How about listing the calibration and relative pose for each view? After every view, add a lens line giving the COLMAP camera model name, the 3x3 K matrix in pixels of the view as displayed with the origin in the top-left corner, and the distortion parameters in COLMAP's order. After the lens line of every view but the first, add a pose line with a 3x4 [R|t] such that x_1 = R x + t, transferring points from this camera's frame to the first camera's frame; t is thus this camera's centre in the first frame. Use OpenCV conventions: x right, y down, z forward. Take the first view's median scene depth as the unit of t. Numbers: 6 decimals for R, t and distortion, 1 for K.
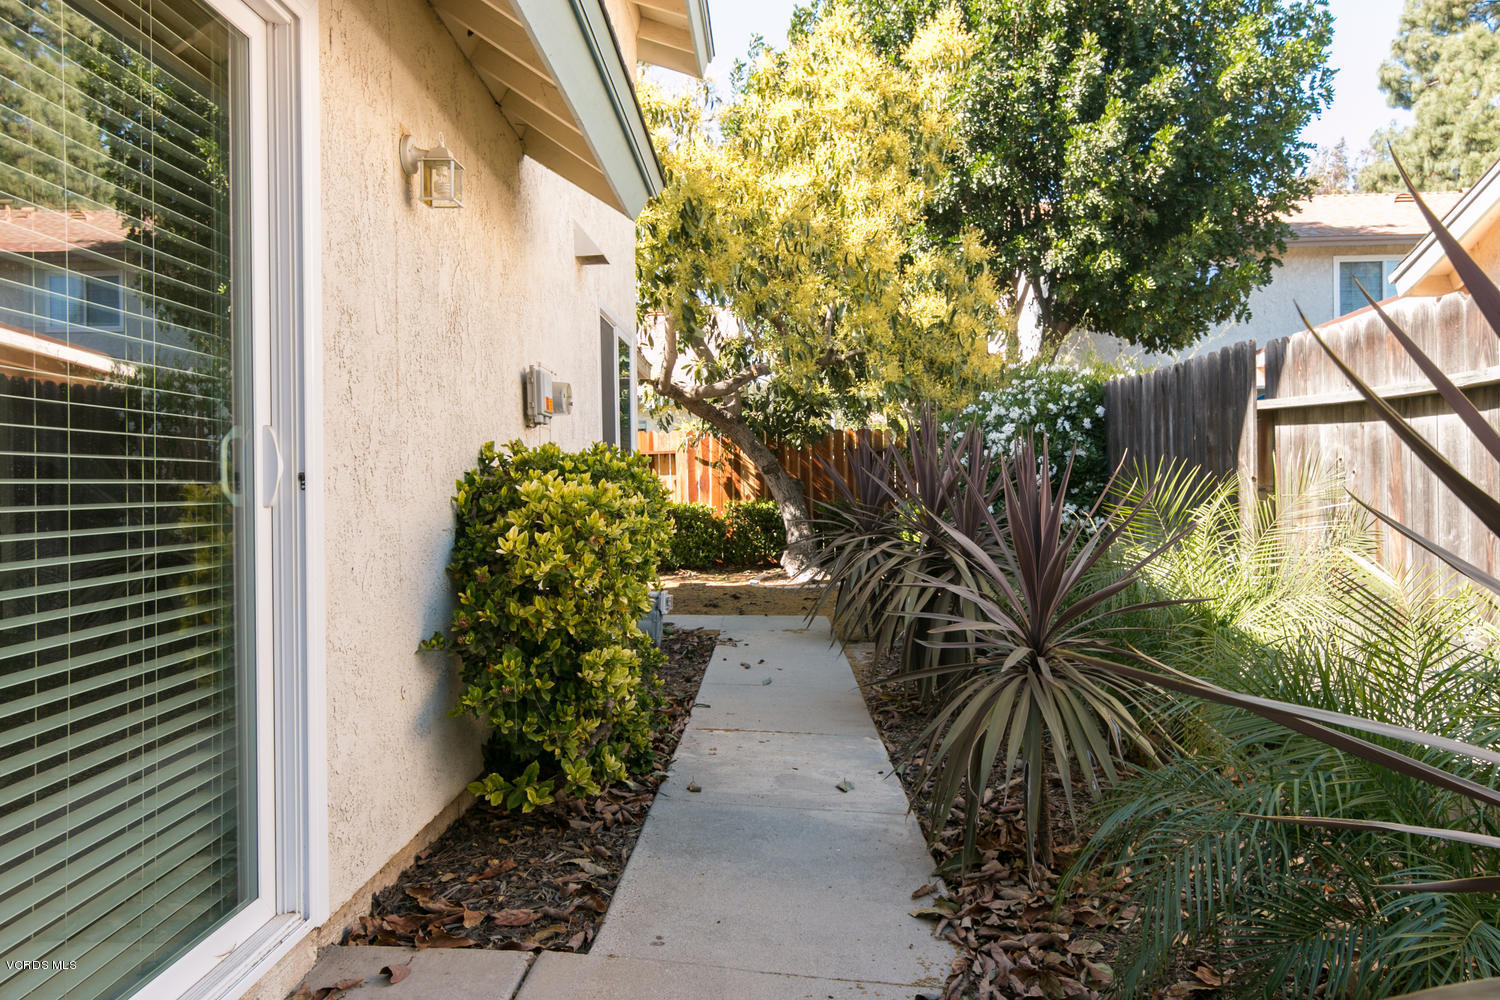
lens RADIAL K [[1073.9, 0, 751.0], [0, 1073.9, 491.1], [0, 0, 1]] dist [-0.001183, -0.000024]
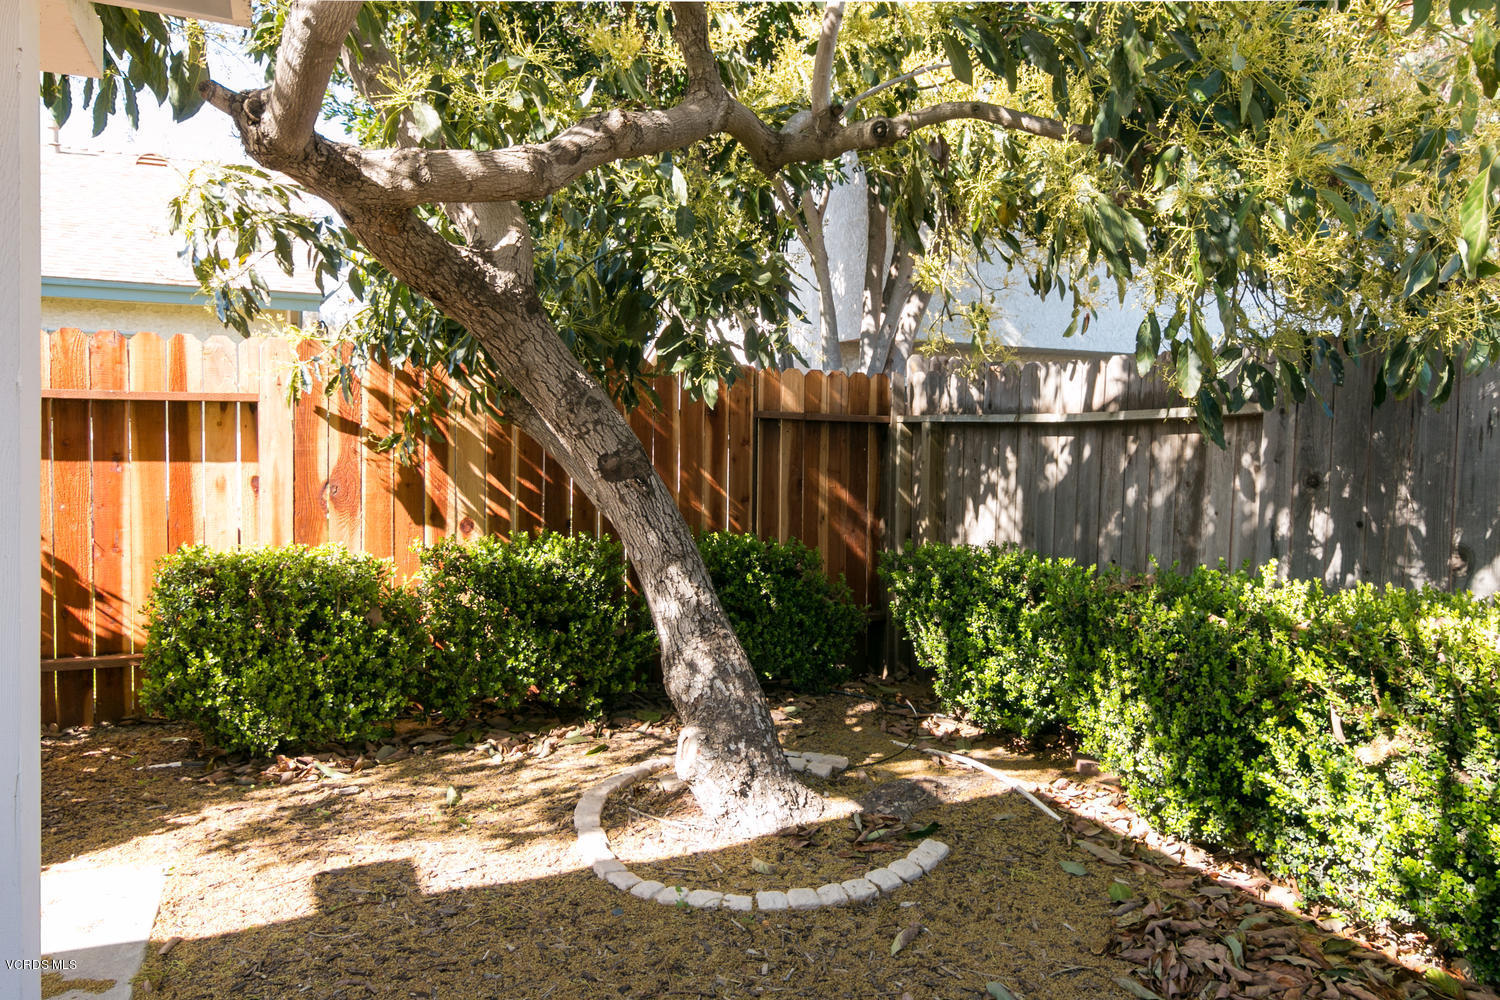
lens RADIAL K [[1074.6, 0, 750.0], [0, 1074.6, 500.0], [0, 0, 1]] dist [0.002177, 0.002509]
pose [[0.903752, 0.002436, 0.428049, -0.077449], [-0.020392, 0.999093, 0.037368, -0.020594], [-0.427570, -0.042501, 0.902983, 0.644901]]
